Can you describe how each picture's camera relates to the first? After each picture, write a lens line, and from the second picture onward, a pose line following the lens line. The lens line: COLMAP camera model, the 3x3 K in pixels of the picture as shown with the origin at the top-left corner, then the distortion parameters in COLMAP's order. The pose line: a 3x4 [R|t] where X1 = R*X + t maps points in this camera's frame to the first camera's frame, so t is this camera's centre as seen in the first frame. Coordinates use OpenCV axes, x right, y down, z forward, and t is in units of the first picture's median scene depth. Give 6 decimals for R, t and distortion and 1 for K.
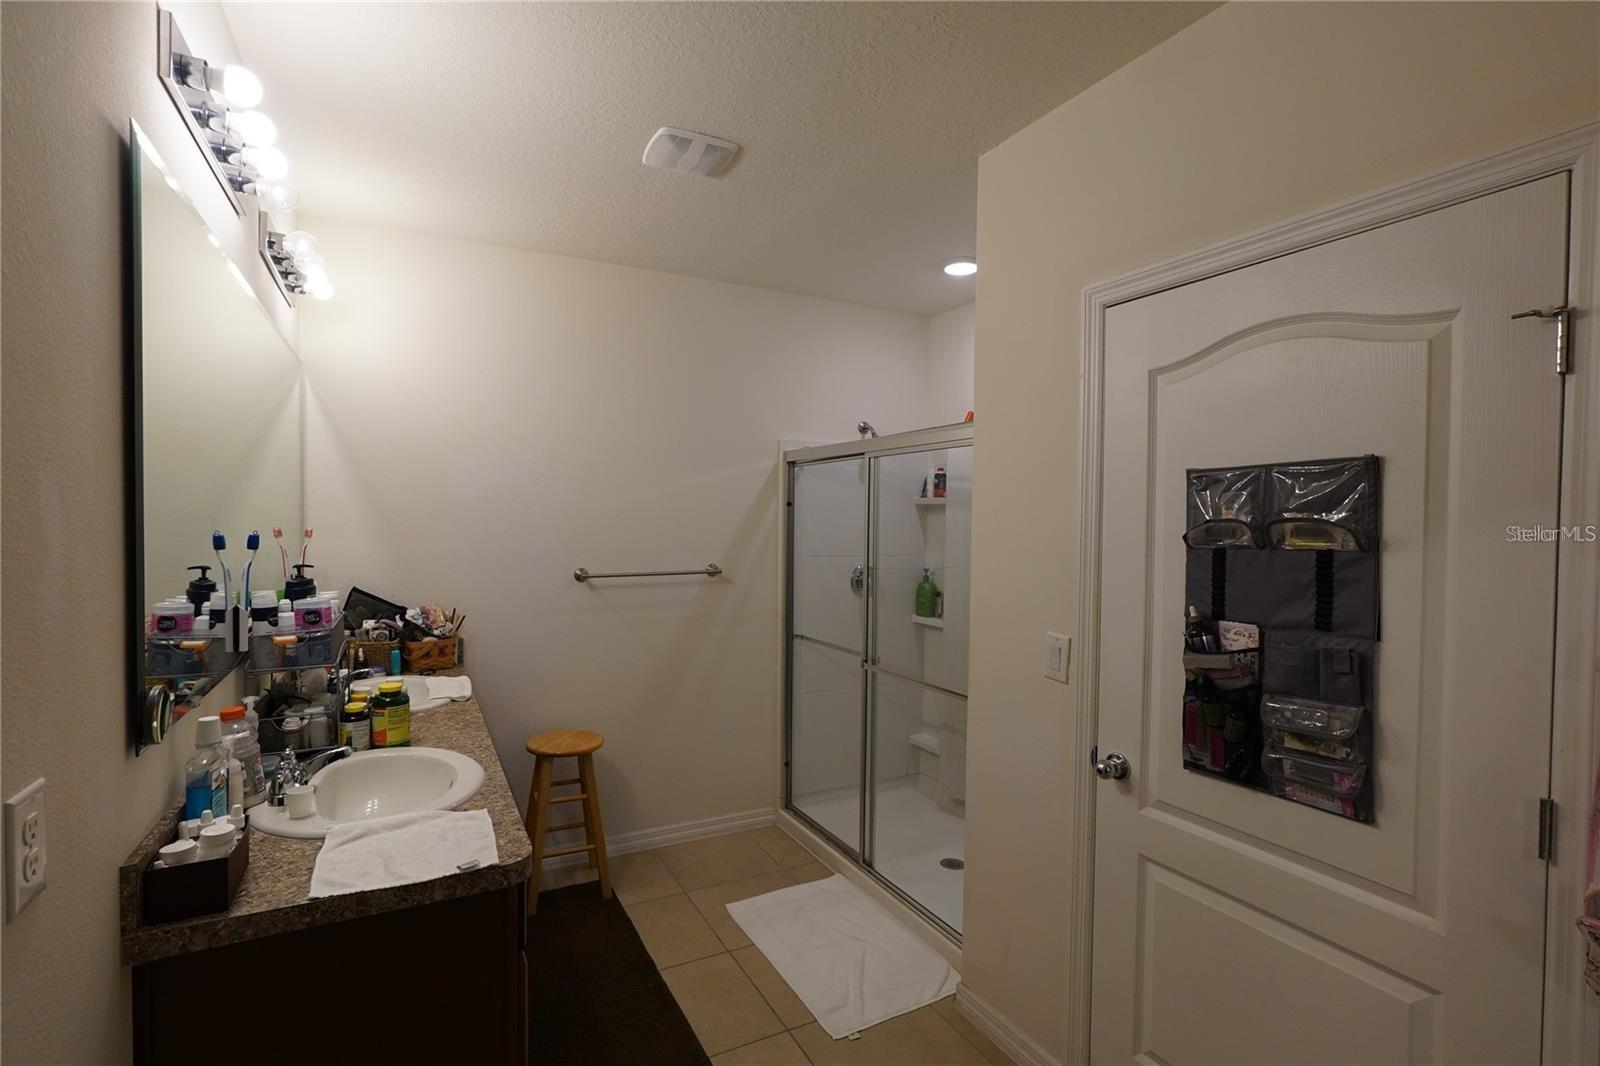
lens RADIAL K [[742.8, 0, 800.0], [0, 742.8, 533.0], [0, 0, 1]] dist [-0.002778, -0.000058]
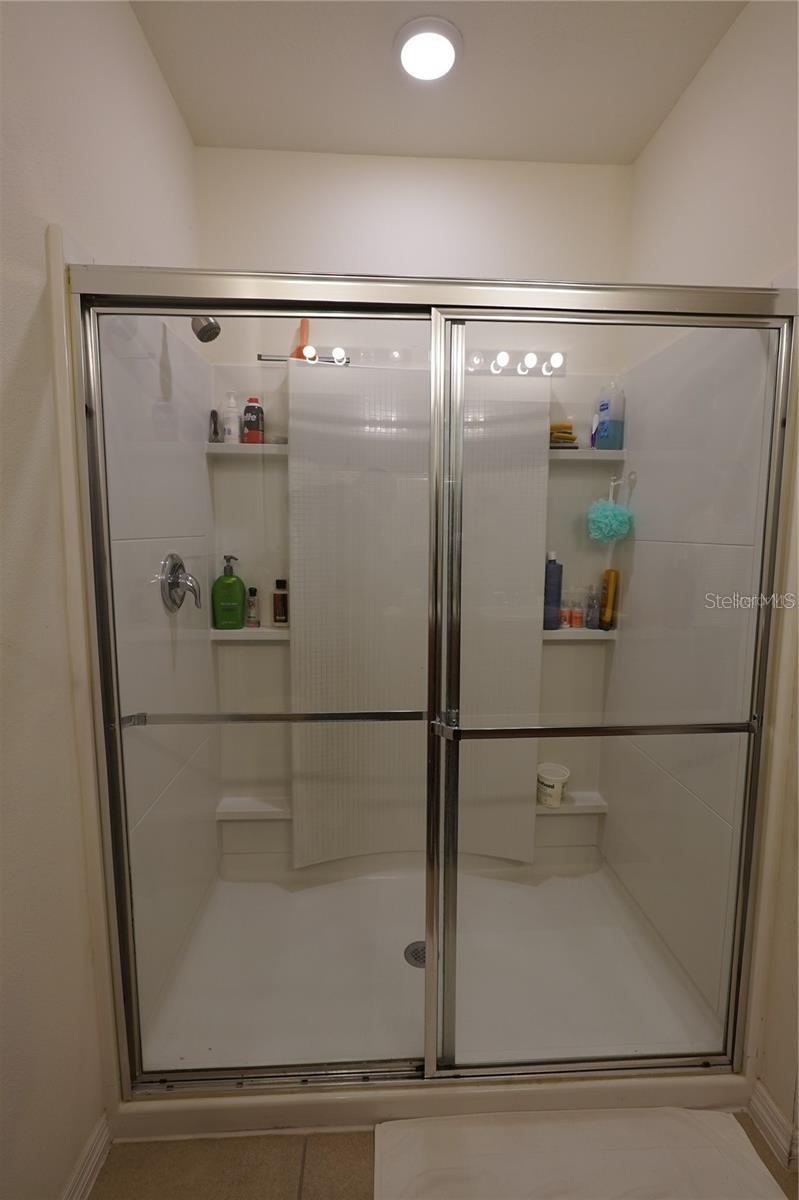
lens RADIAL K [[557.1, 0, 400.7], [0, 557.1, 589.6], [0, 0, 1]] dist [-0.002778, -0.000058]
pose [[0.423049, -0.112408, 0.899107, -0.209154], [0.013977, 0.992967, 0.117567, 0.023103], [-0.905999, -0.037170, 0.421645, 0.668214]]
